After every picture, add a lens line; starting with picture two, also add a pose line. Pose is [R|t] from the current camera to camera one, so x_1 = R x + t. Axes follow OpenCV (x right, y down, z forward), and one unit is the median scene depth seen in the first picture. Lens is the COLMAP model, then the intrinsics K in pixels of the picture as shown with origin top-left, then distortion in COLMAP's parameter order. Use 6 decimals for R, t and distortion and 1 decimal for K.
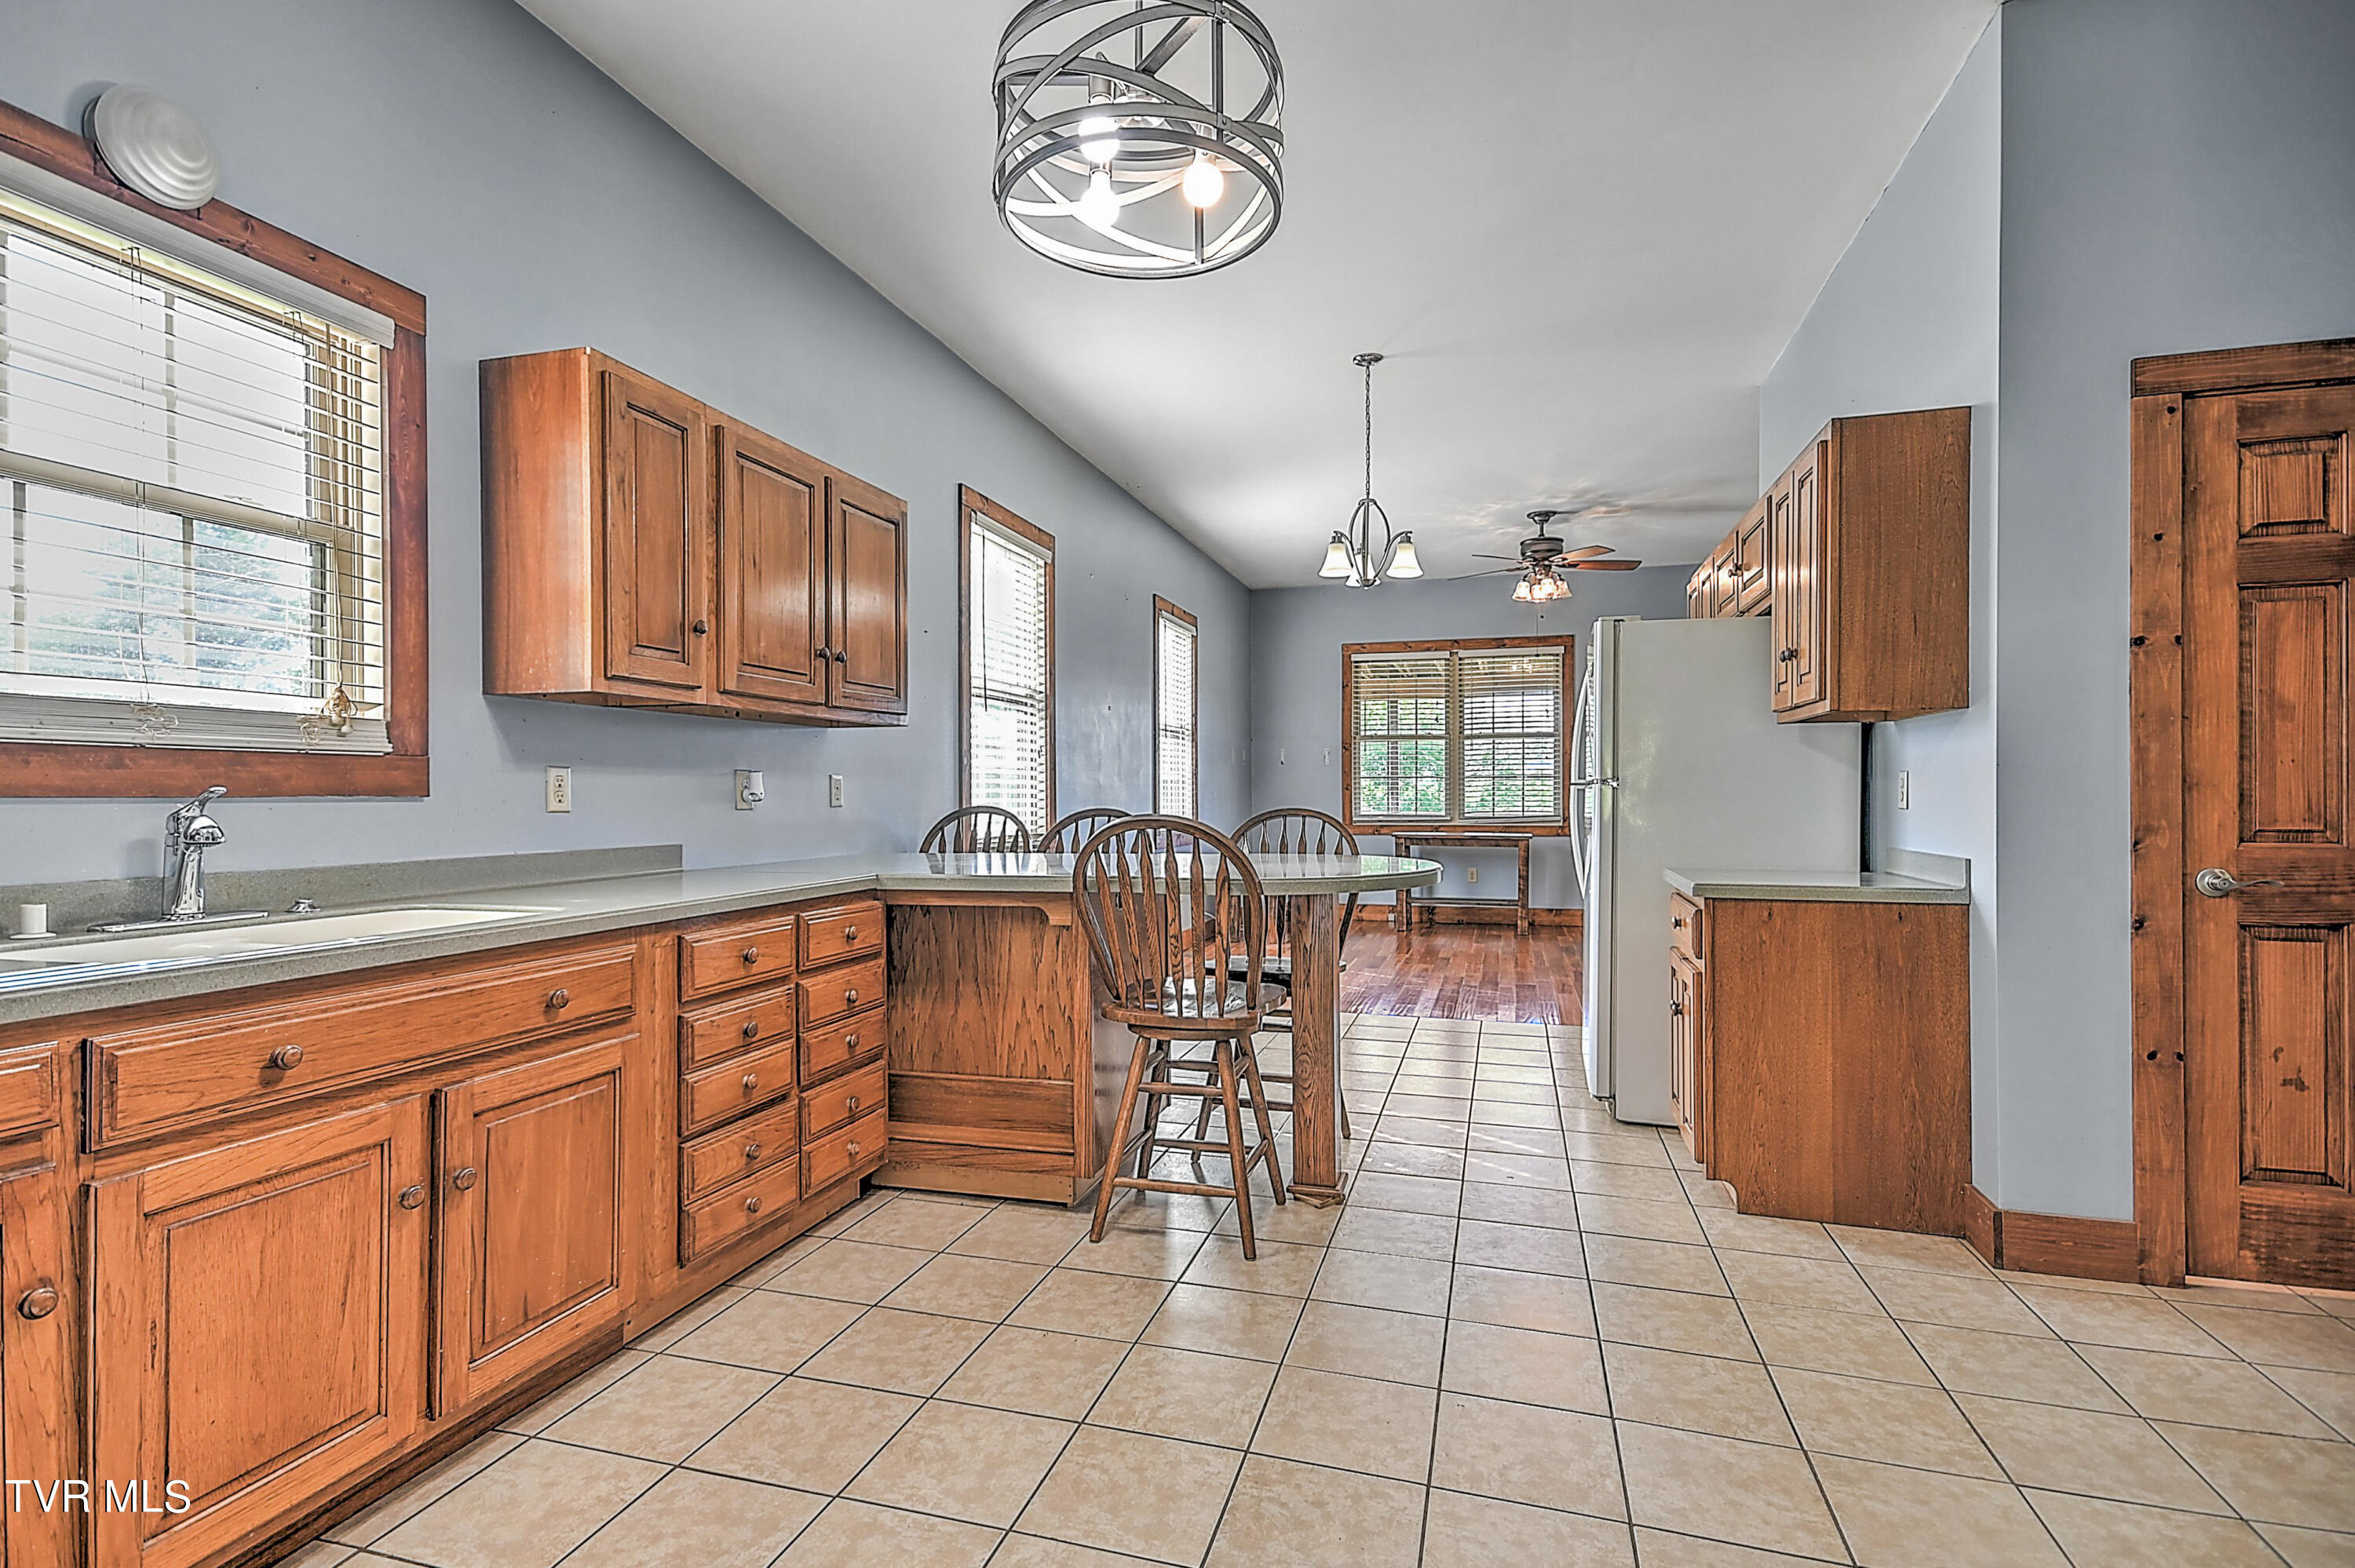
lens RADIAL K [[1129.5, 0, 1176.0], [0, 1129.5, 792.0], [0, 0, 1]] dist [0.022968, 0.000386]
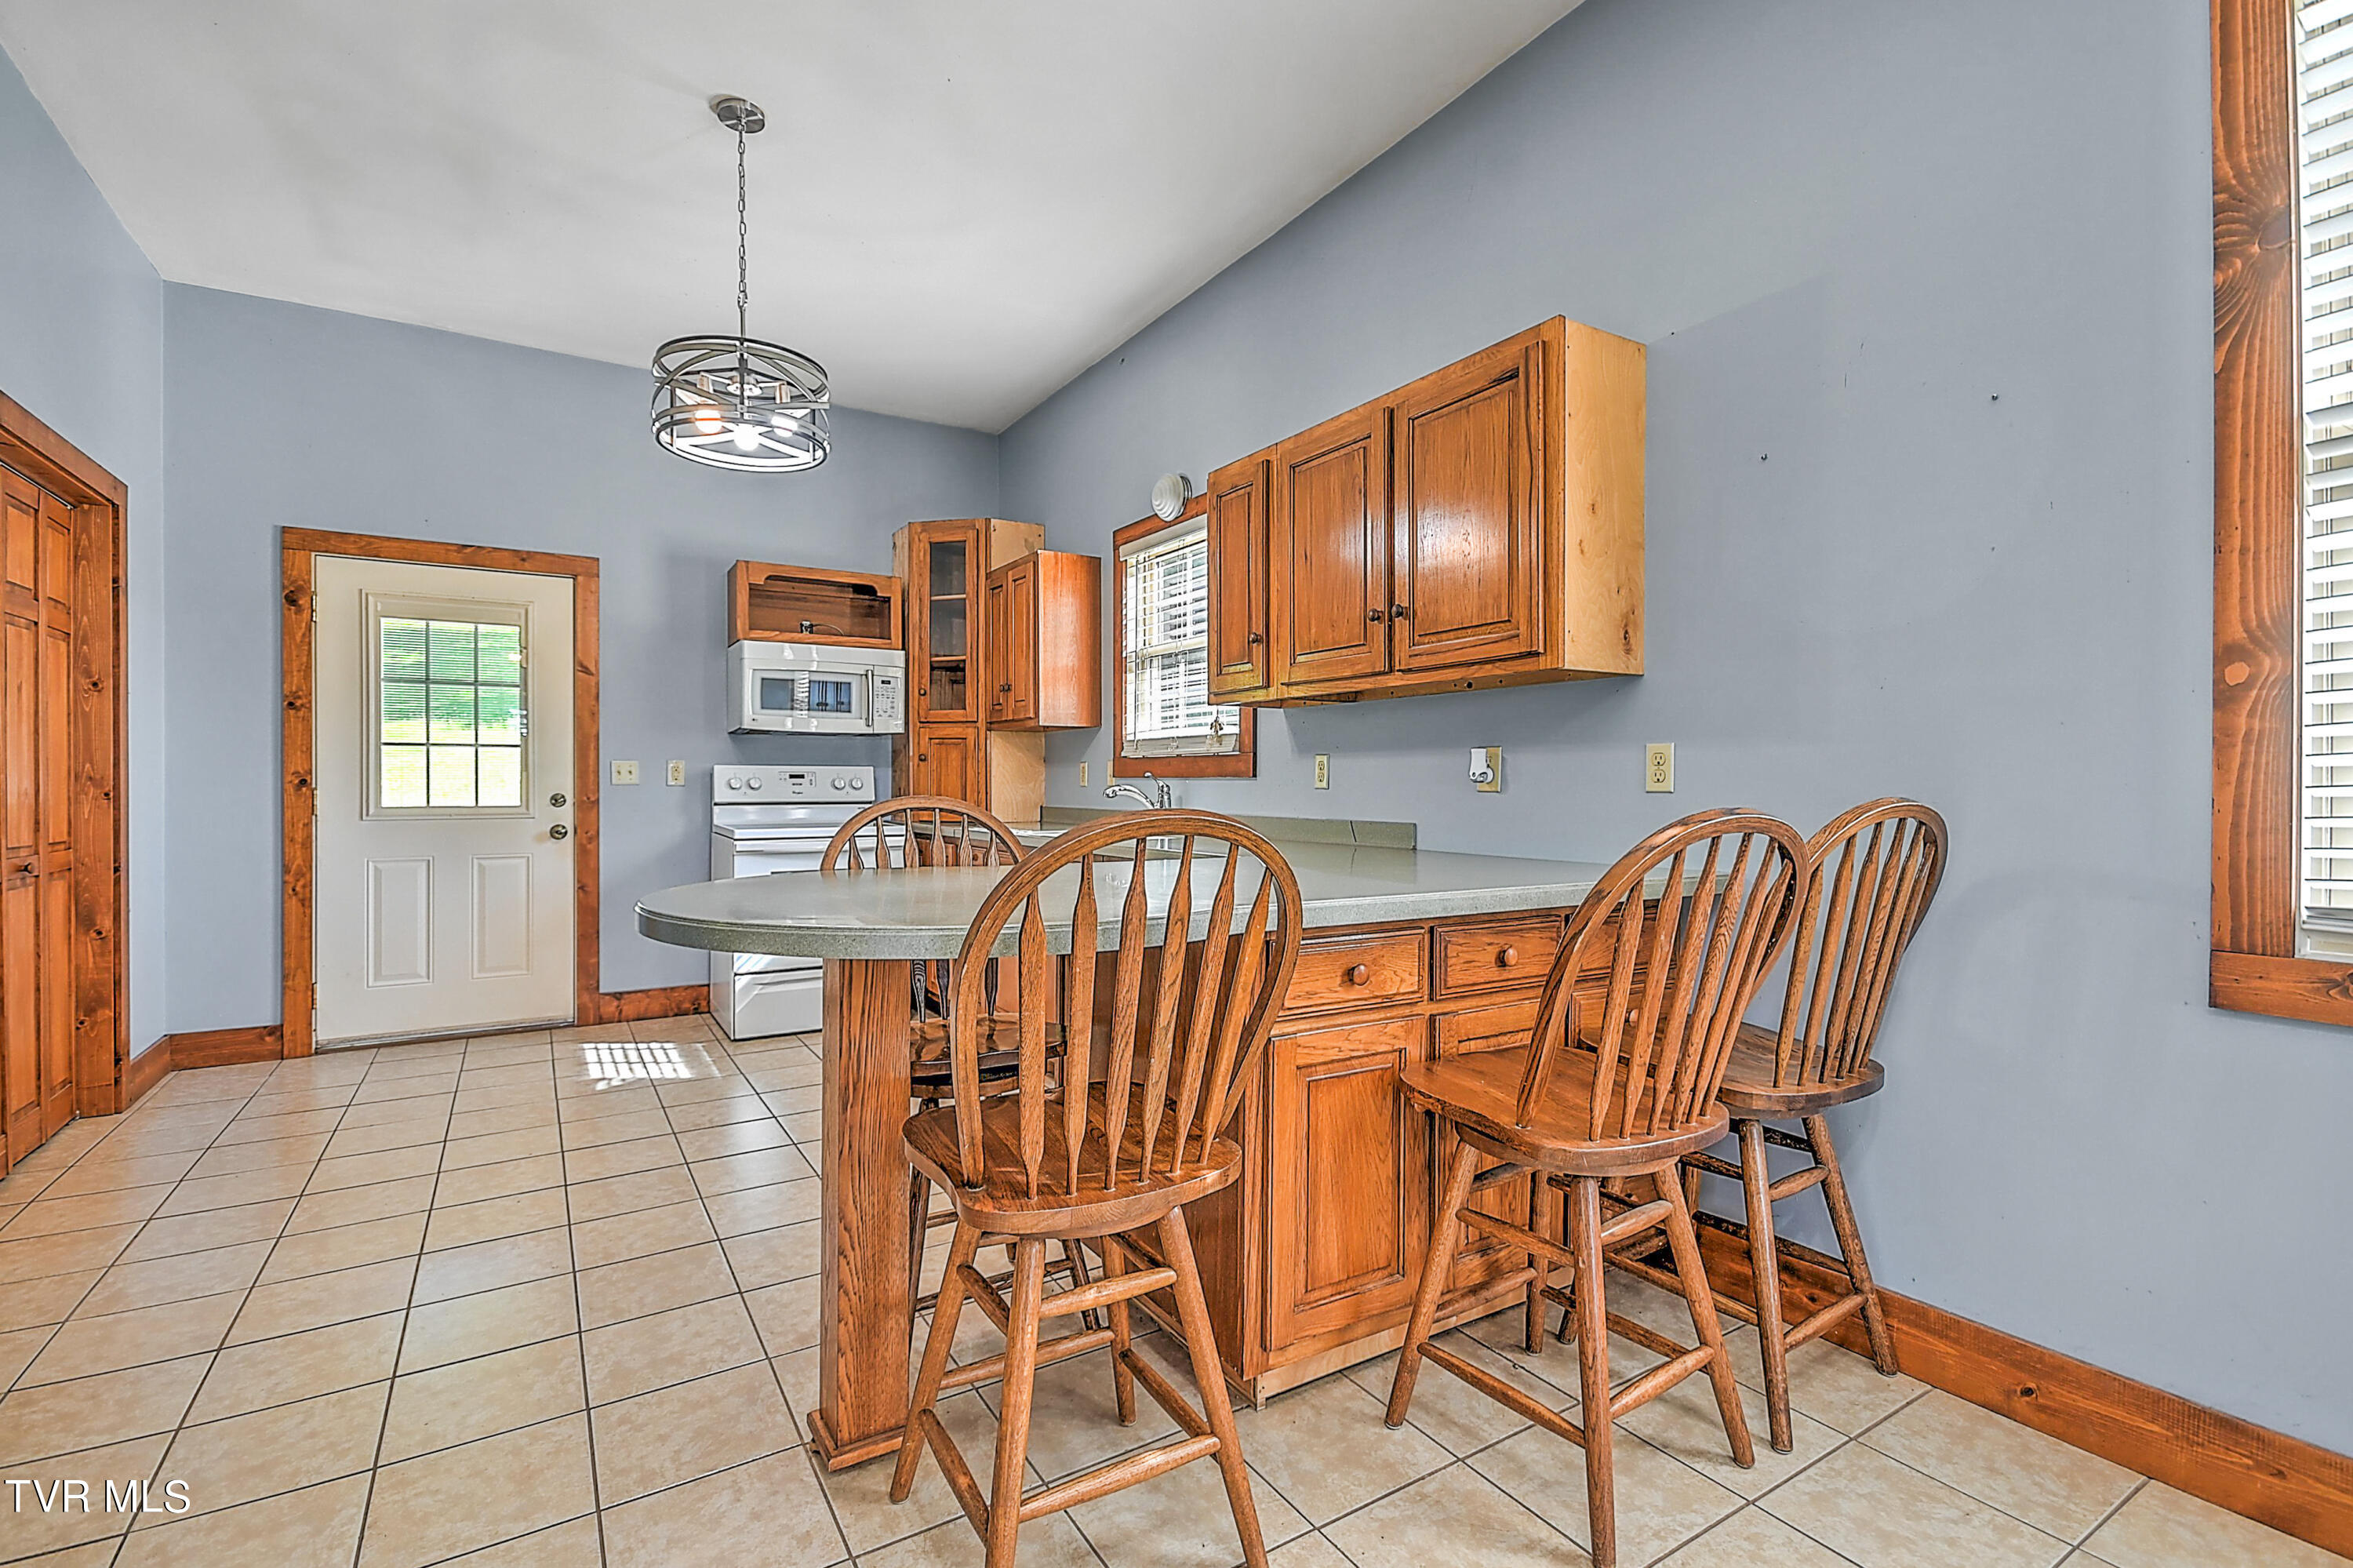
lens RADIAL K [[1040.8, 0, 1161.0], [0, 1040.8, 787.1], [0, 0, 1]] dist [0.015979, -0.004524]
pose [[-0.670122, 0.008550, -0.742202, 0.574832], [0.004978, 0.999963, 0.007024, 0.007169], [0.742234, 0.001012, -0.670140, 1.999470]]
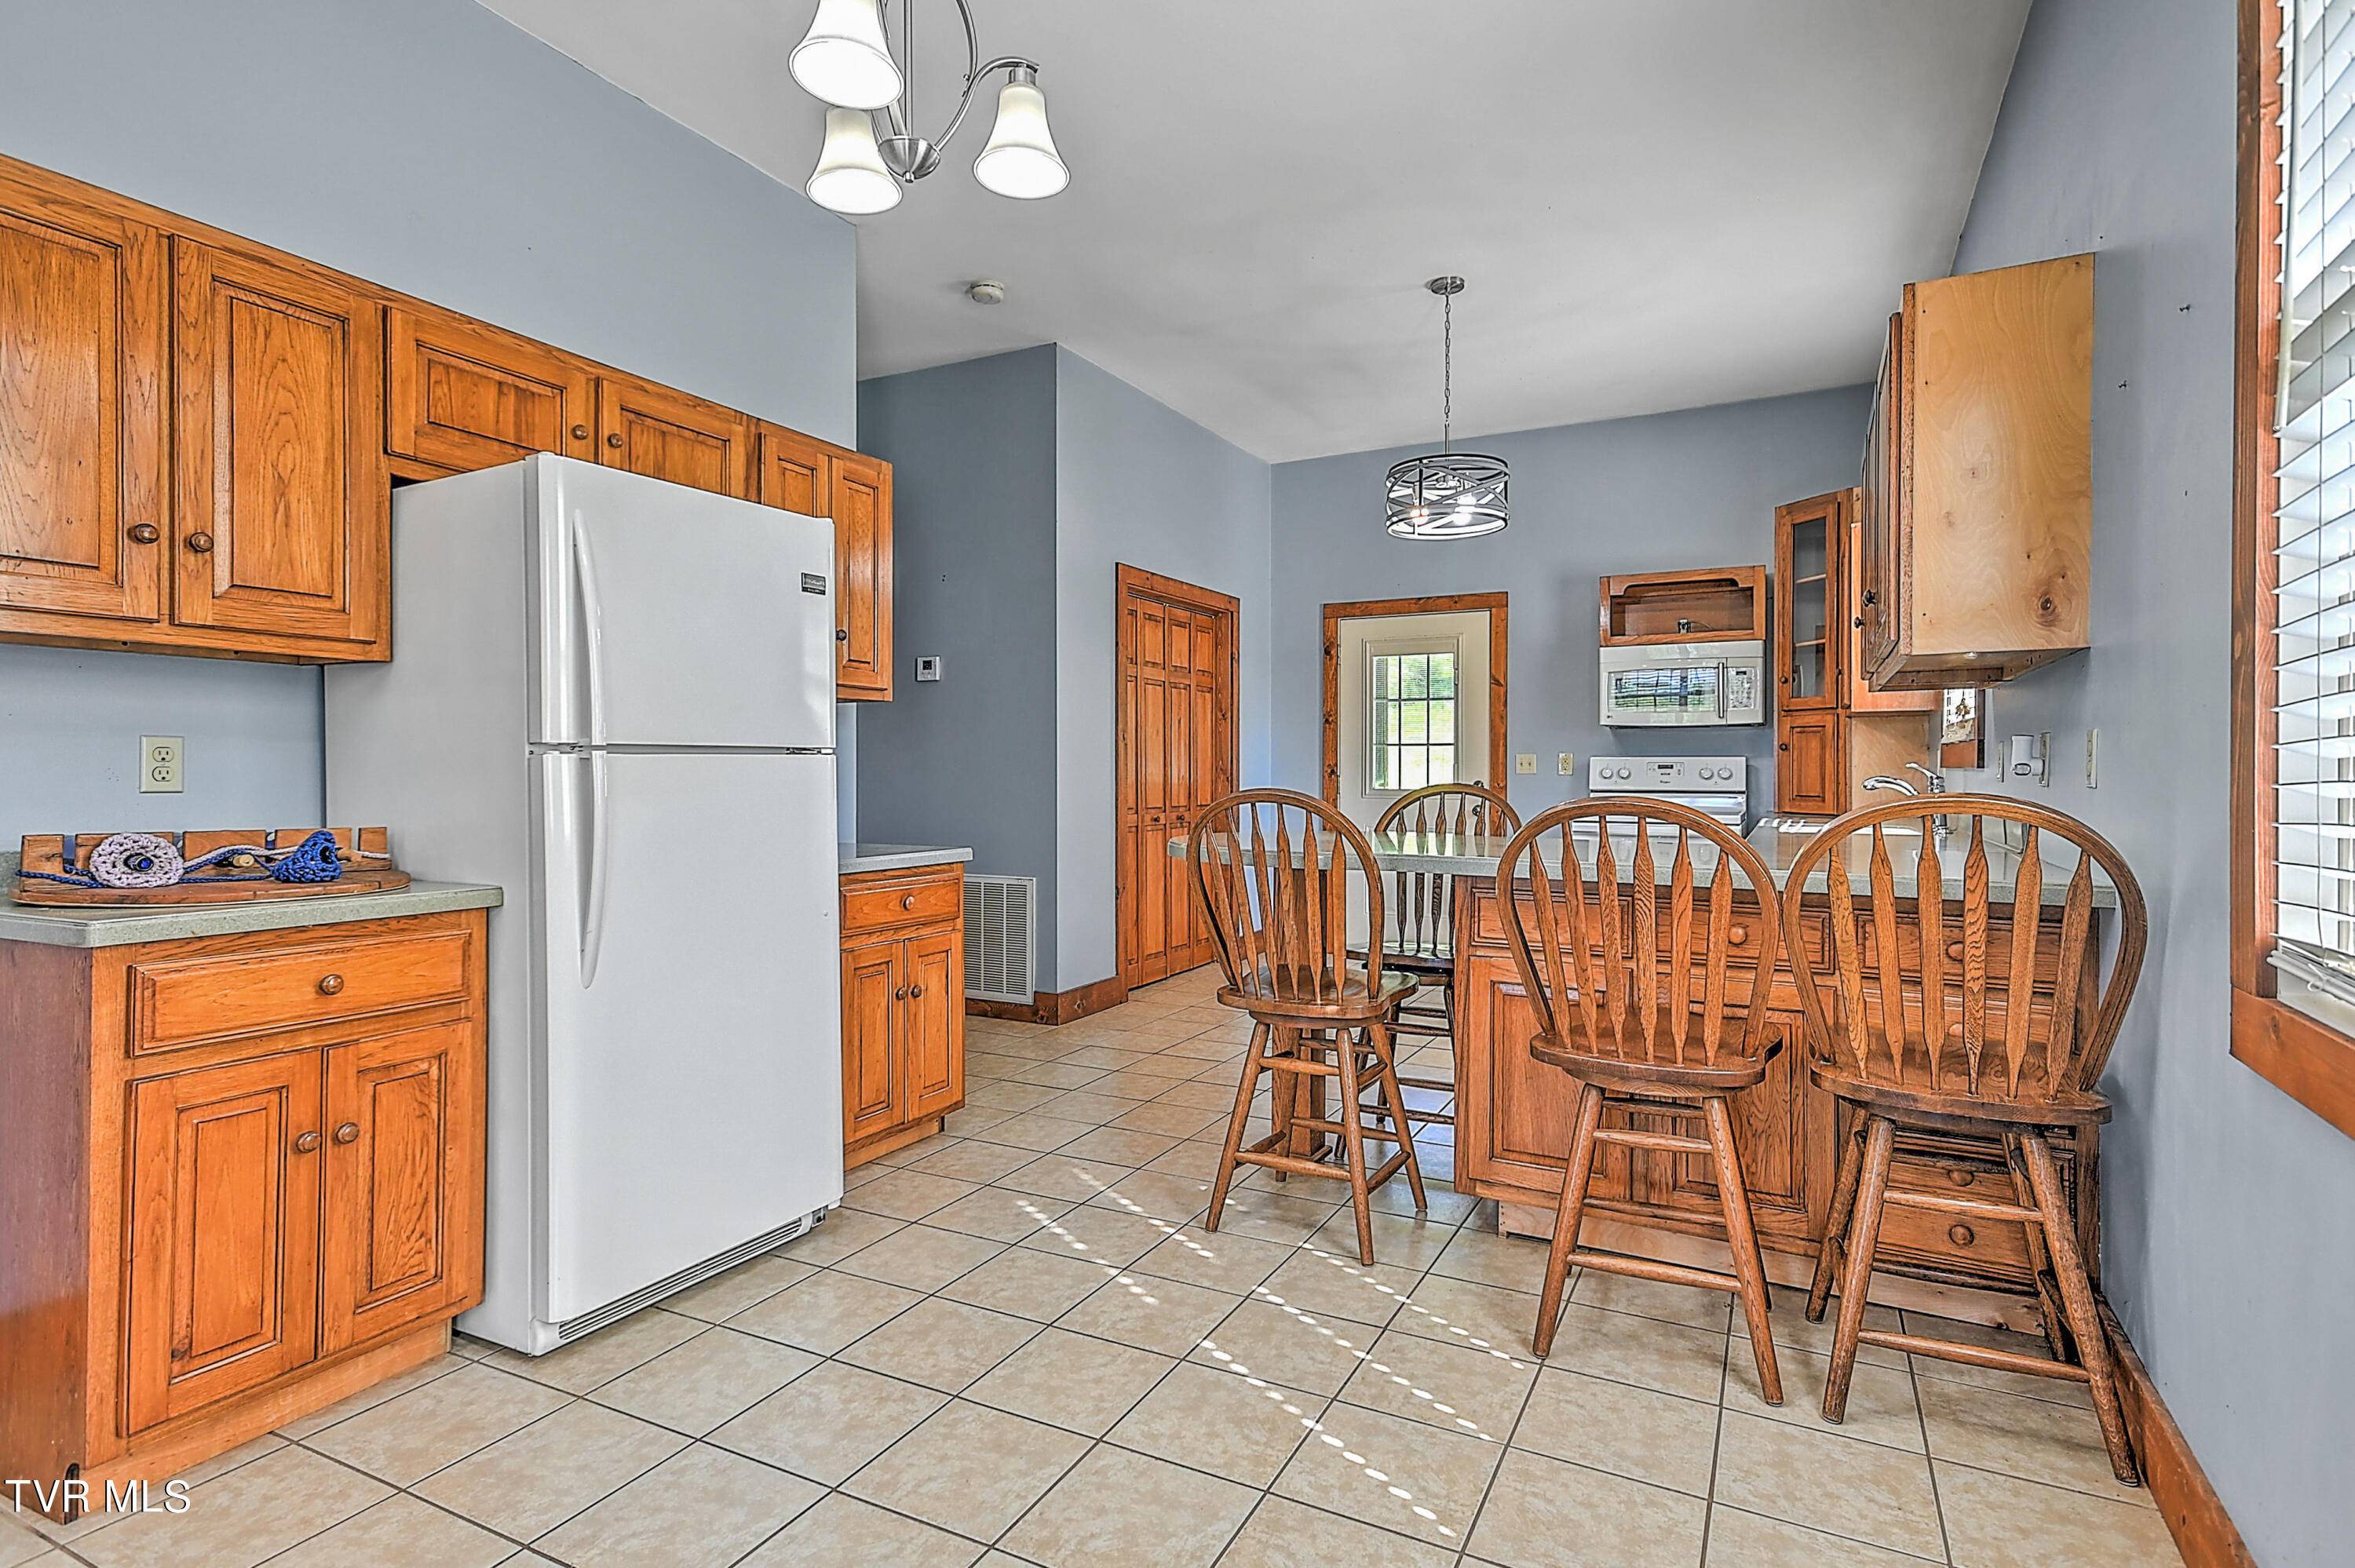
lens RADIAL K [[1186.8, 0, 1179.3], [0, 1186.8, 769.8], [0, 0, 1]] dist [0.024977, 0.005493]
pose [[-0.981685, 0.003708, 0.190473, 0.033621], [0.003150, 0.999990, -0.003233, 0.007937], [-0.190483, -0.002574, -0.981687, 2.783380]]
